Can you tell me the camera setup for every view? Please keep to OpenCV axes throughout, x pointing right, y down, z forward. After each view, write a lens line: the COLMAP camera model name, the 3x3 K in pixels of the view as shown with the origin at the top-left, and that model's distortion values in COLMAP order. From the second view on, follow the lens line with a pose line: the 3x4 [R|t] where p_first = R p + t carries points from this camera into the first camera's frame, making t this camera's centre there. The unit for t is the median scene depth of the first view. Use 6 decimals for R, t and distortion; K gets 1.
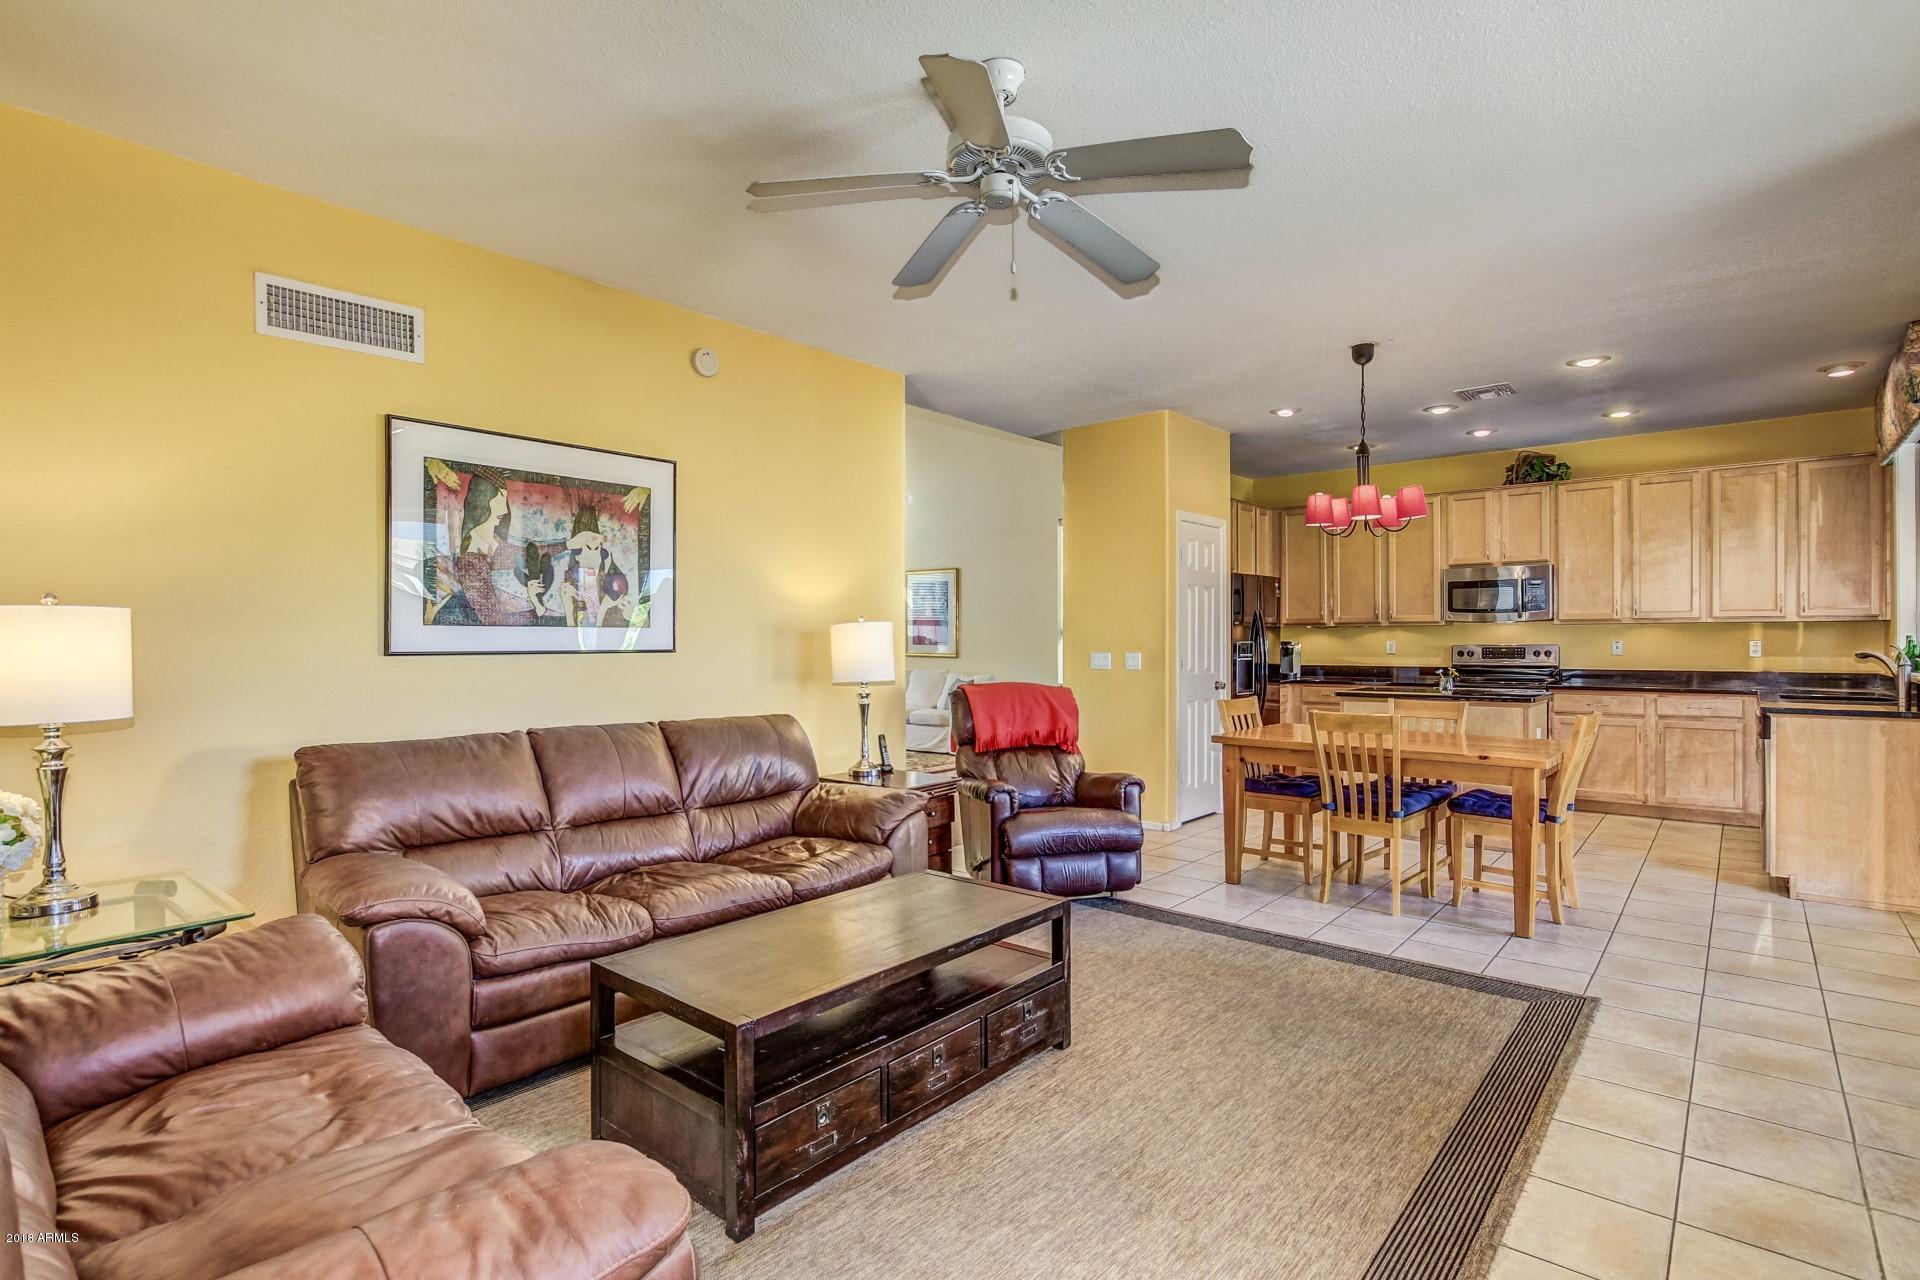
lens RADIAL K [[923.8, 0, 960.0], [0, 923.8, 640.0], [0, 0, 1]] dist [0.004150, 0.000824]
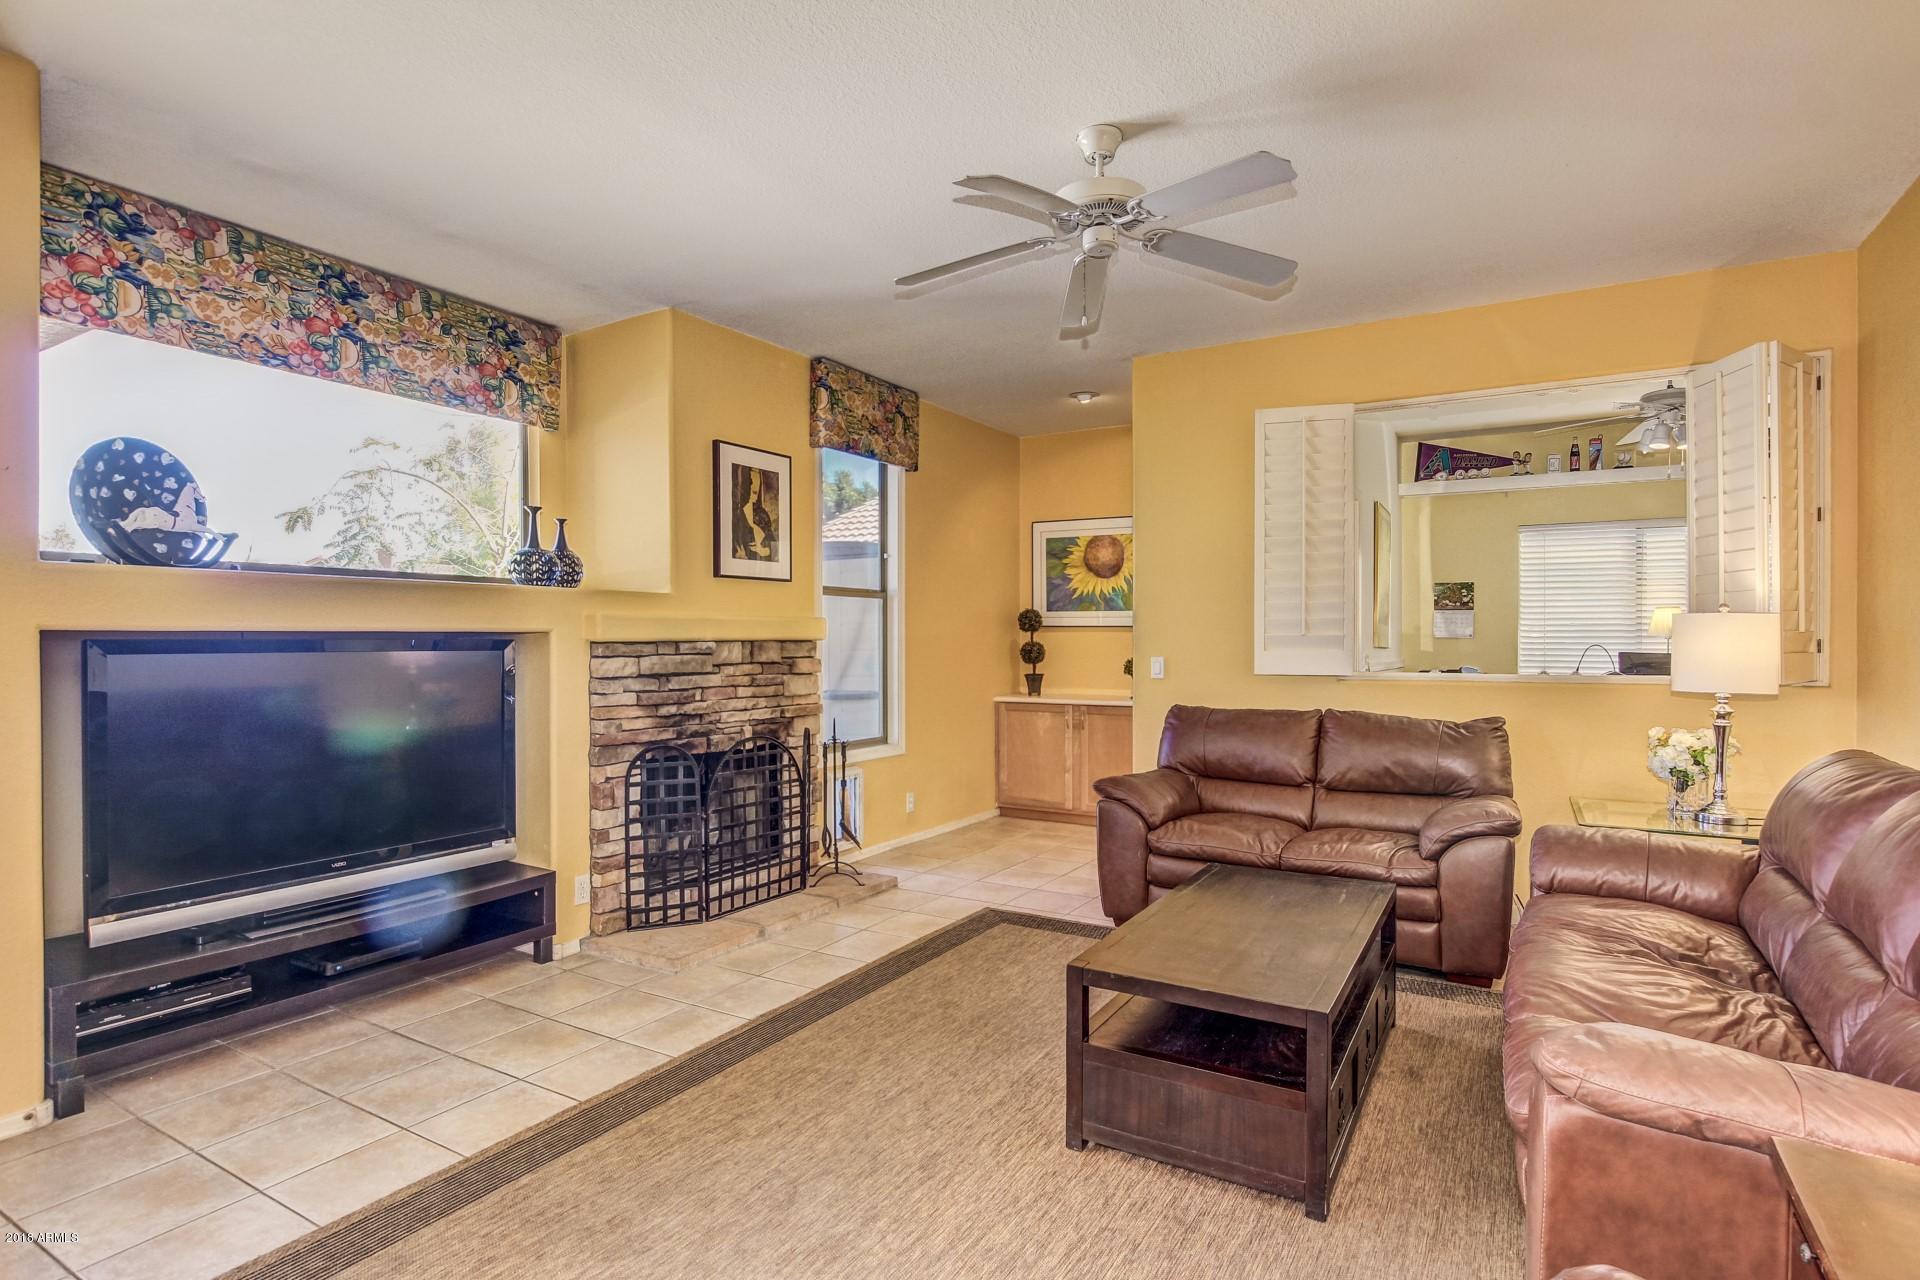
lens RADIAL K [[923.8, 0, 960.0], [0, 923.8, 640.0], [0, 0, 1]] dist [0.004150, 0.000824]
pose [[-0.984021, 0.002688, -0.178033, 0.398330], [0.003020, 0.999994, -0.001595, 0.007452], [0.178028, -0.002107, -0.984023, 2.017371]]
